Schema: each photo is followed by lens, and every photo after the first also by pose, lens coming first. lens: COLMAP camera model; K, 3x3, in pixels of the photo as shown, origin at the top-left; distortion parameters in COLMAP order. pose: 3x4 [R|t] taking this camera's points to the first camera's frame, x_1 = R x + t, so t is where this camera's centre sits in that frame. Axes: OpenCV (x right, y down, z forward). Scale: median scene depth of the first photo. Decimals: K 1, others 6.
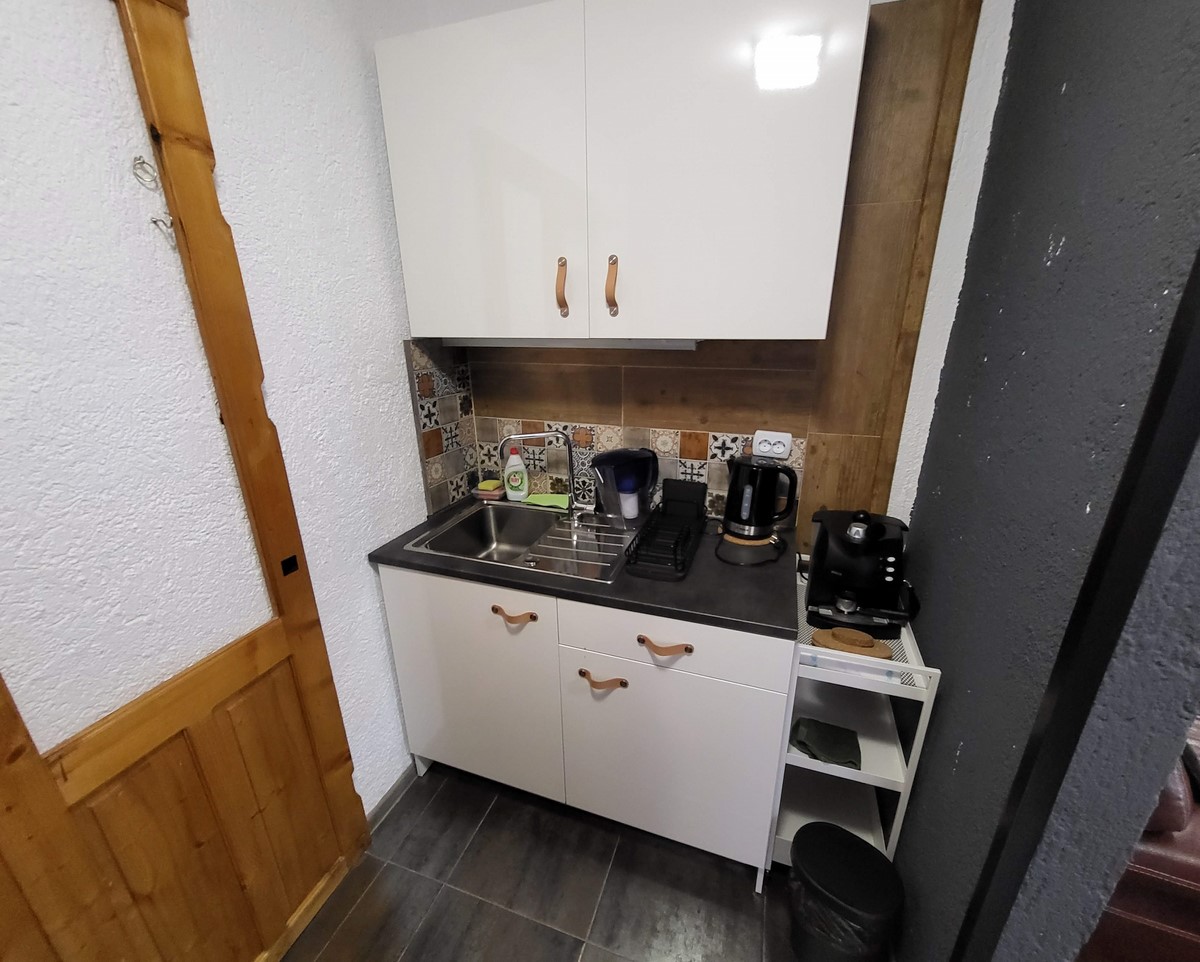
lens RADIAL K [[503.4, 0, 599.3], [0, 503.4, 488.6], [0, 0, 1]] dist [-0.001165, 0.001127]
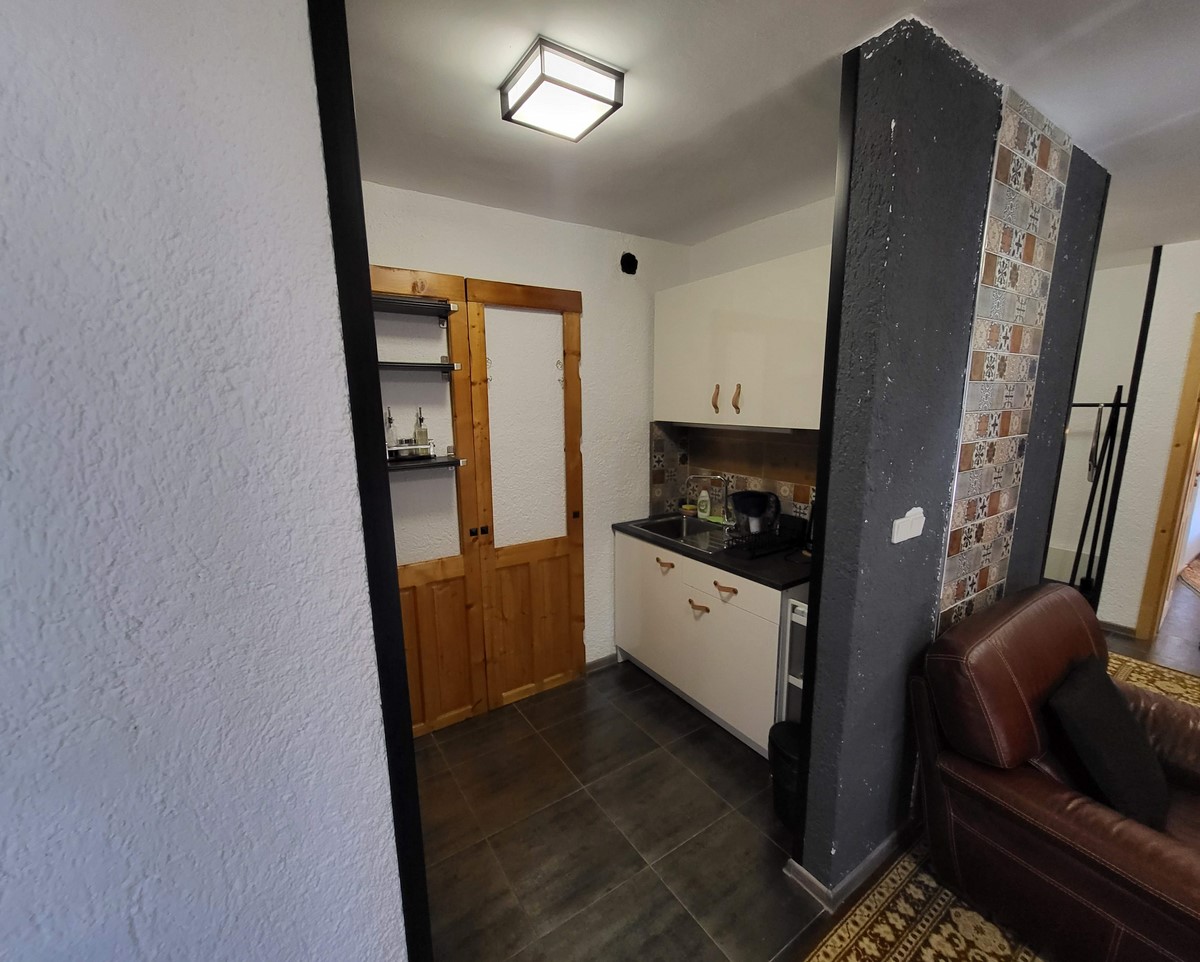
lens RADIAL K [[503.4, 0, 602.6], [0, 503.4, 489.0], [0, 0, 1]] dist [-0.001165, 0.001127]
pose [[0.801465, 0.114118, -0.587053, 0.607005], [-0.199963, 0.976263, -0.083219, 0.151706], [0.563622, 0.184086, 0.805259, -0.599099]]
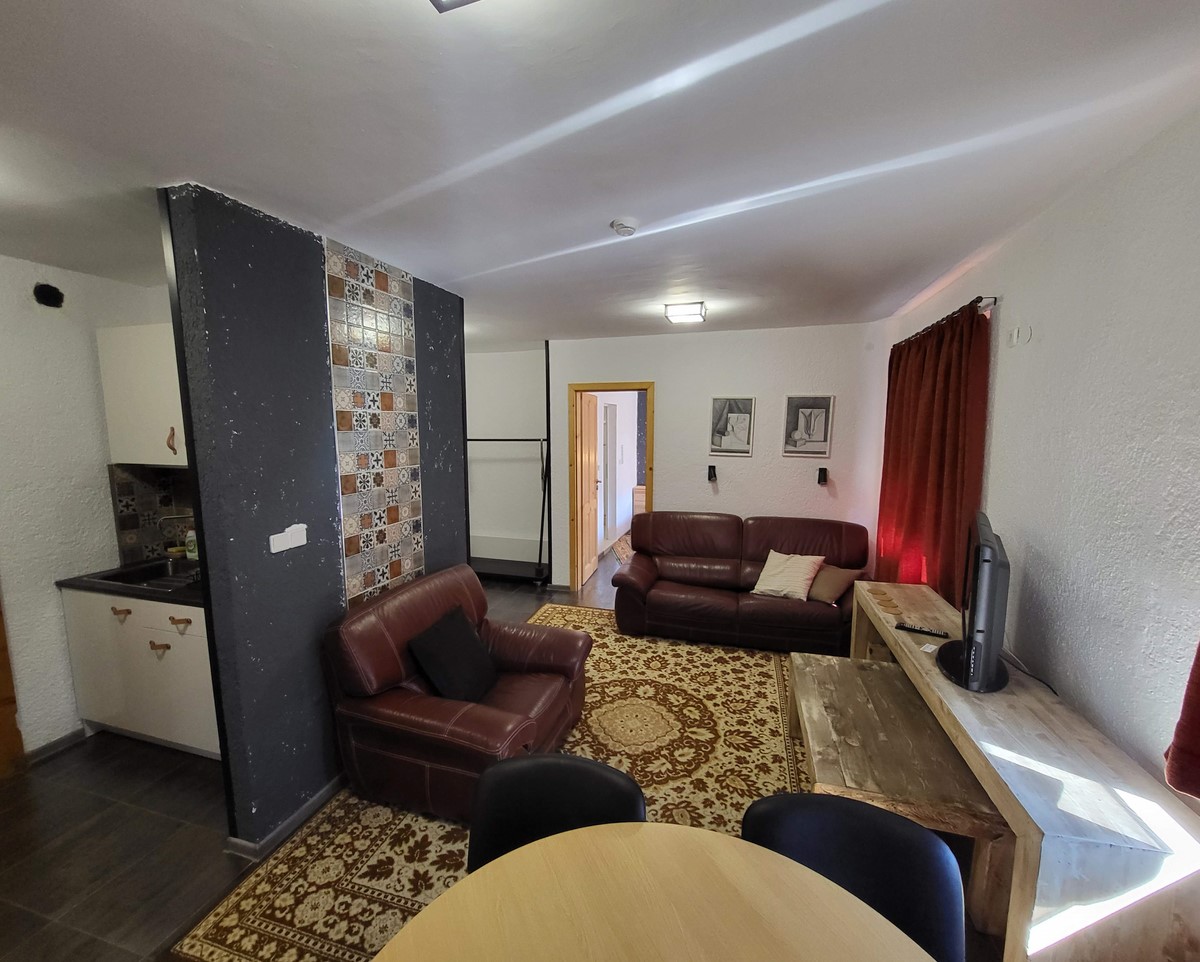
lens RADIAL K [[503.4, 0, 596.7], [0, 503.4, 488.8], [0, 0, 1]] dist [-0.001165, 0.001127]
pose [[0.998920, 0.005209, 0.046176, 1.227876], [0.004634, 0.977577, -0.210526, 0.173922], [-0.046237, 0.210512, 0.976497, -0.801552]]
